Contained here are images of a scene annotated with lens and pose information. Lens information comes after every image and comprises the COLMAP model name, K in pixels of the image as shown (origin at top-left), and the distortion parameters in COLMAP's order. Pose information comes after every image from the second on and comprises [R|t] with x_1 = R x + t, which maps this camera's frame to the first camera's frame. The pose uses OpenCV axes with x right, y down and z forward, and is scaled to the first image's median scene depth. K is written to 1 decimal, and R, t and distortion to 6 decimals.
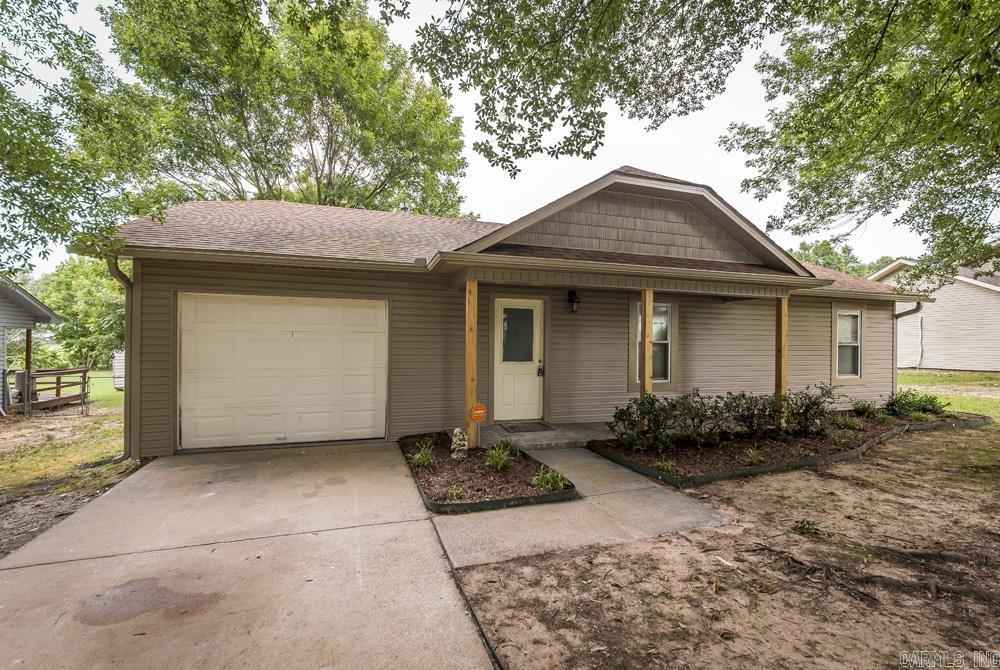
lens RADIAL K [[466.3, 0, 500.0], [0, 466.3, 335.0], [0, 0, 1]] dist [-0.002653, -0.000251]
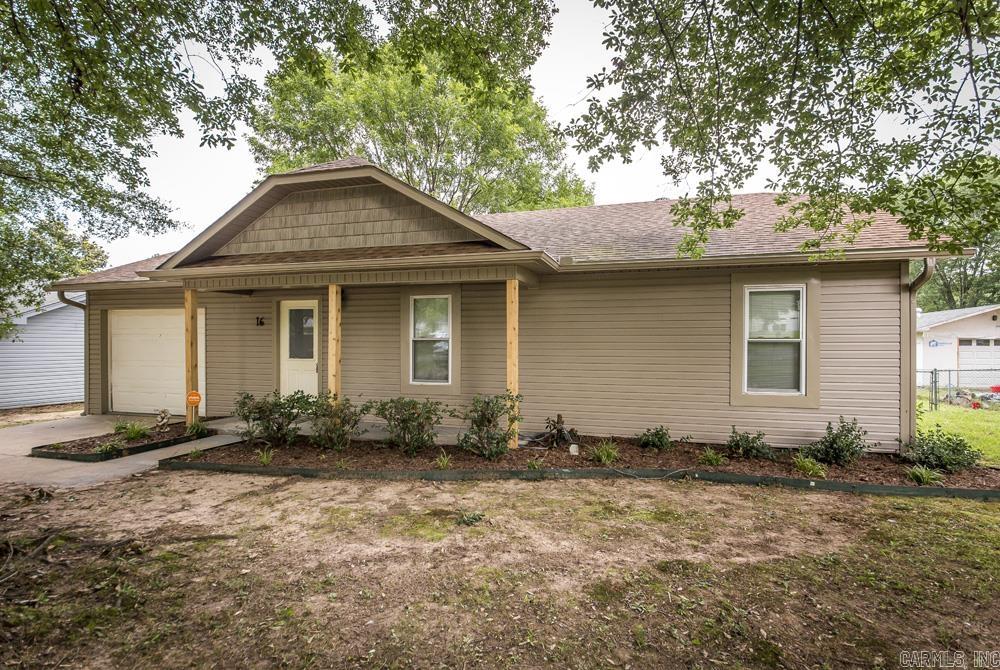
lens RADIAL K [[506.5, 0, 501.1], [0, 506.5, 339.8], [0, 0, 1]] dist [0.002141, -0.000203]
pose [[0.805254, -0.012179, -0.592804, 1.168001], [0.011046, 0.999924, -0.005538, 0.026592], [0.592827, -0.002088, 0.805327, 0.340466]]
